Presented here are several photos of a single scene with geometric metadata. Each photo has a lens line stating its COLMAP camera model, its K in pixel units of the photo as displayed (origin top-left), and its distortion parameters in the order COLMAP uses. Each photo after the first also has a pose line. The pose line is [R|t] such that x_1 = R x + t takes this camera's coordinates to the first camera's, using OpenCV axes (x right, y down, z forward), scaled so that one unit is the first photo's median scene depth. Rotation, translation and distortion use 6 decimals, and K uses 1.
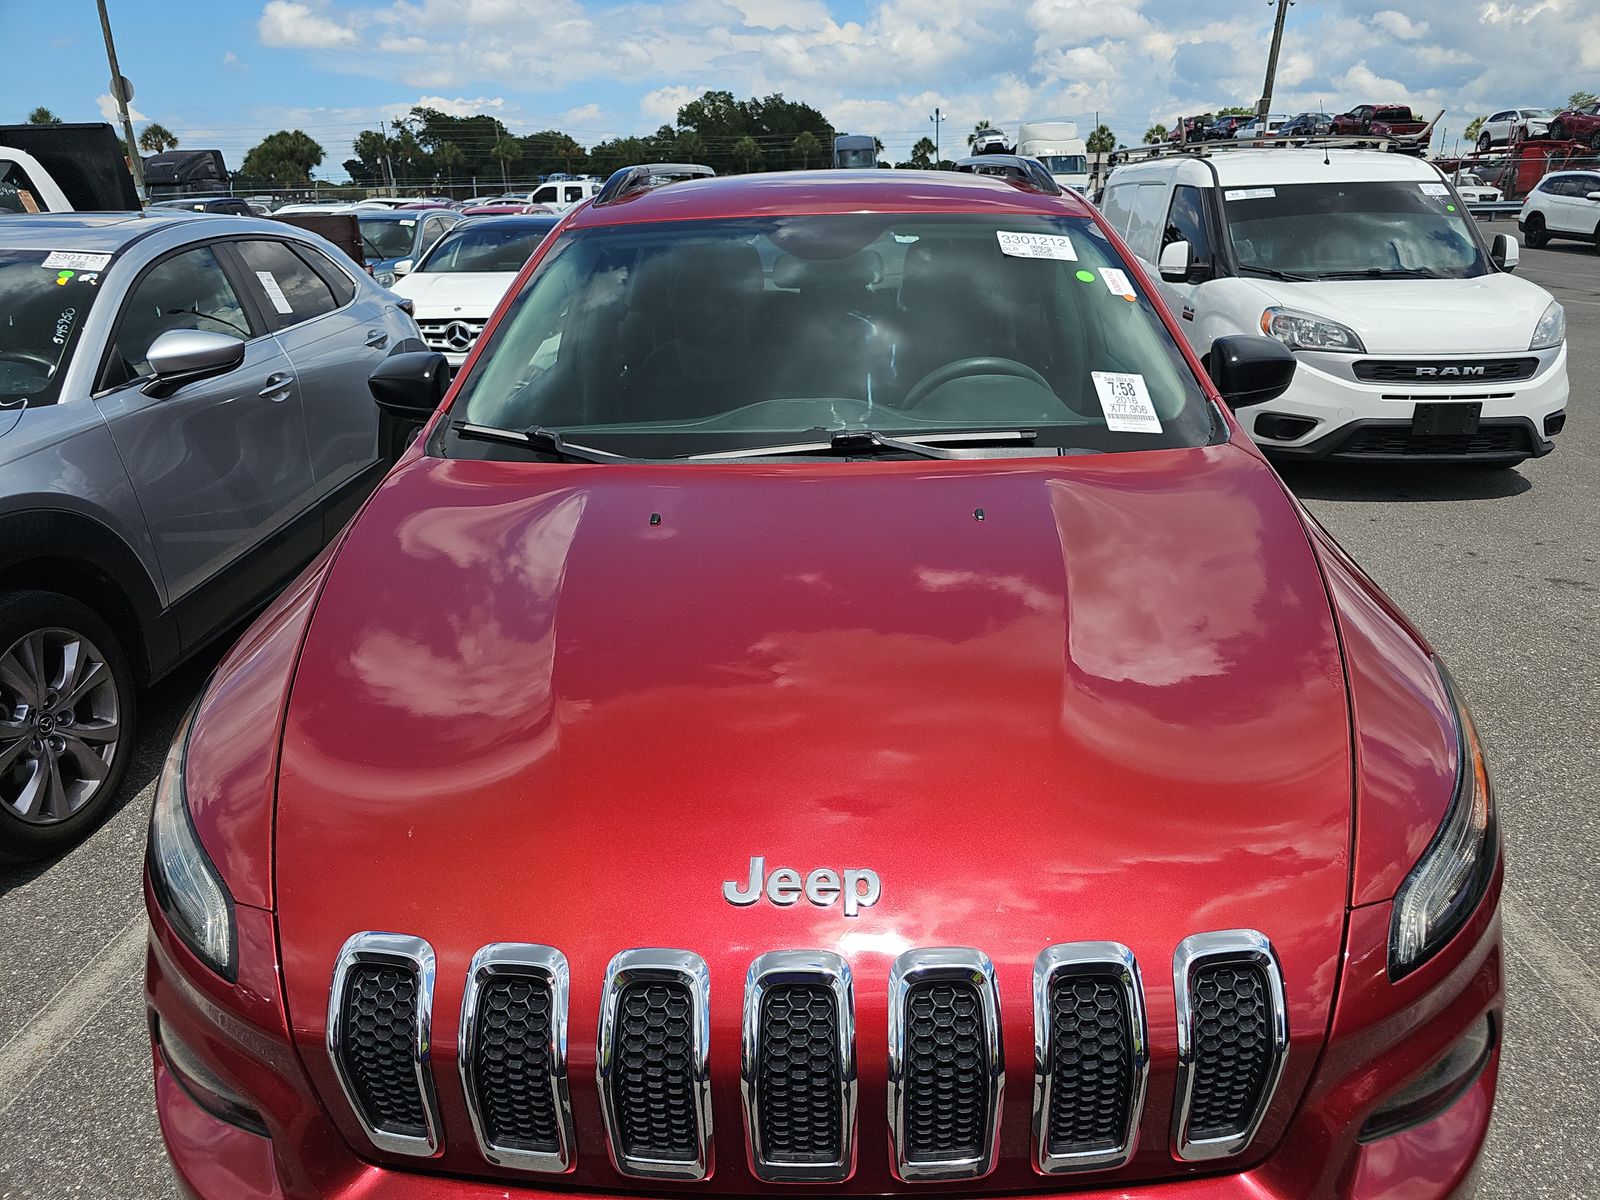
lens RADIAL K [[1077.7, 0, 804.8], [0, 1077.7, 598.9], [0, 0, 1]] dist [0.009863, -0.010035]
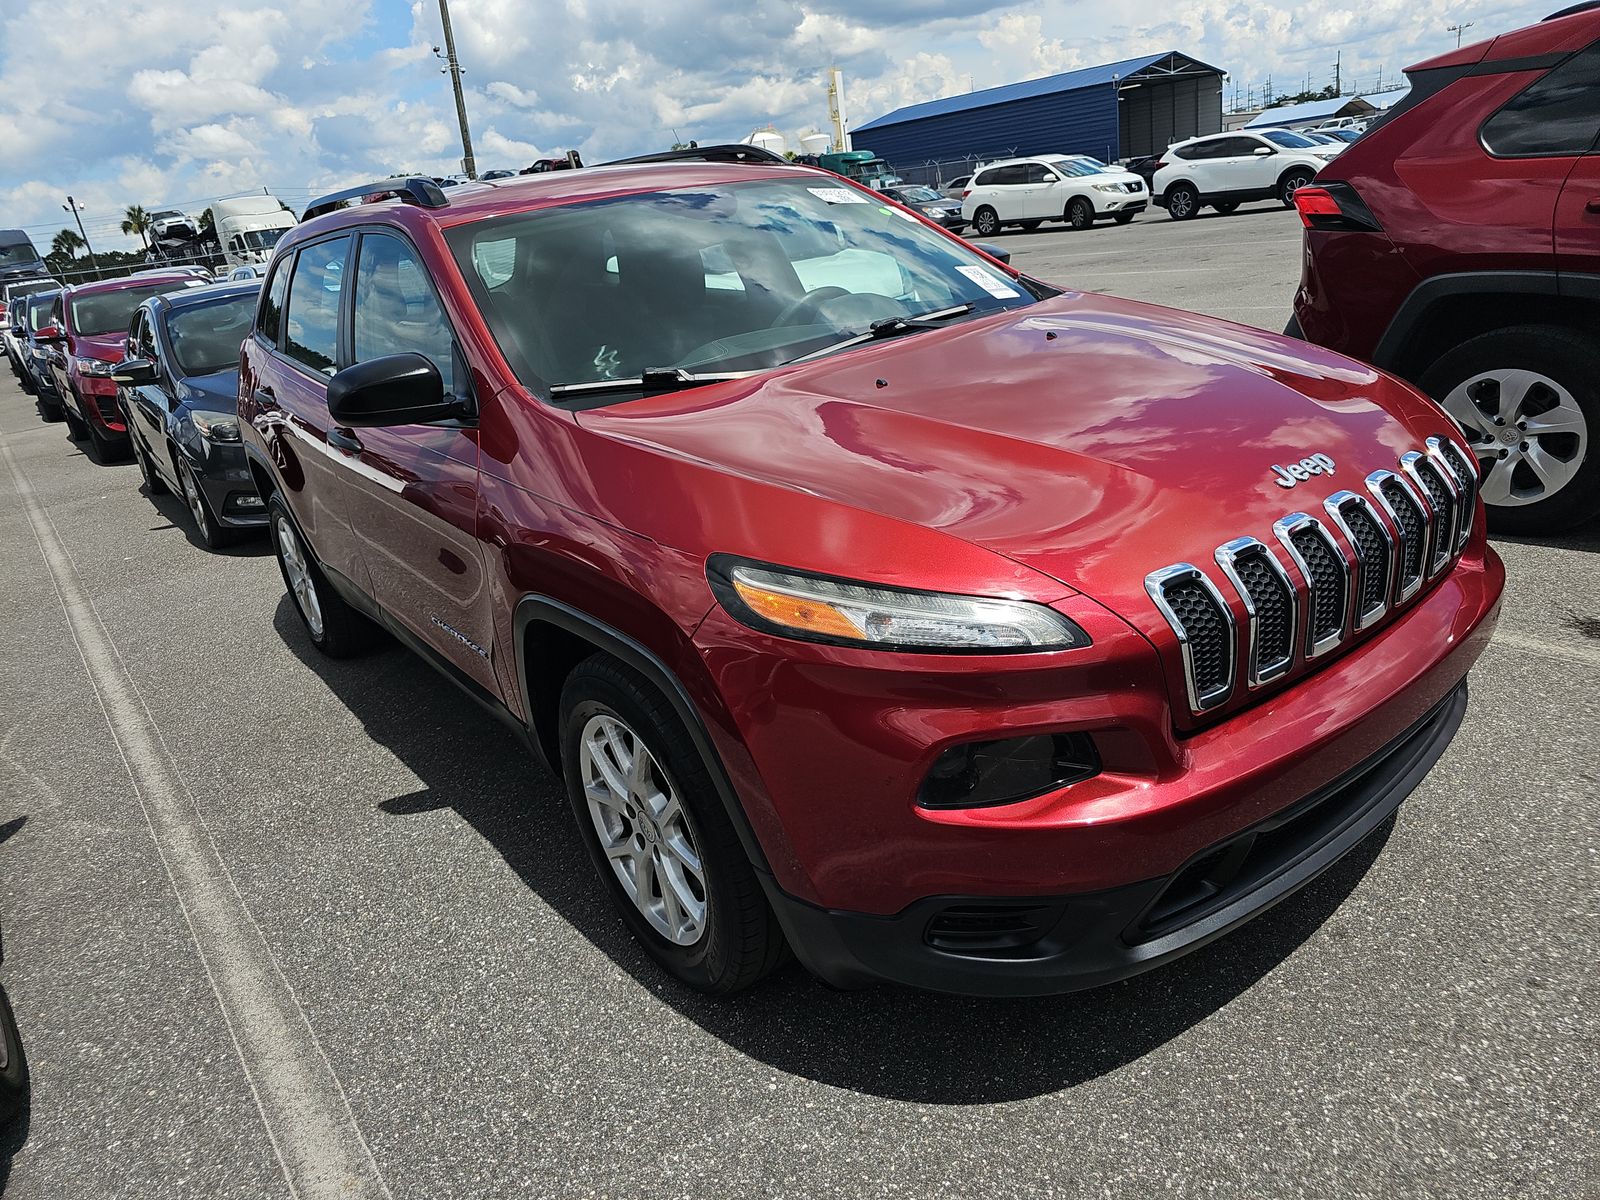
lens RADIAL K [[1077.7, 0, 795.5], [0, 1077.7, 601.5], [0, 0, 1]] dist [0.009863, -0.010035]
pose [[0.773249, -0.289659, 0.564078, -0.159758], [0.318631, 0.946596, 0.049300, 0.013763], [-0.548234, 0.141612, 0.824249, 0.009265]]
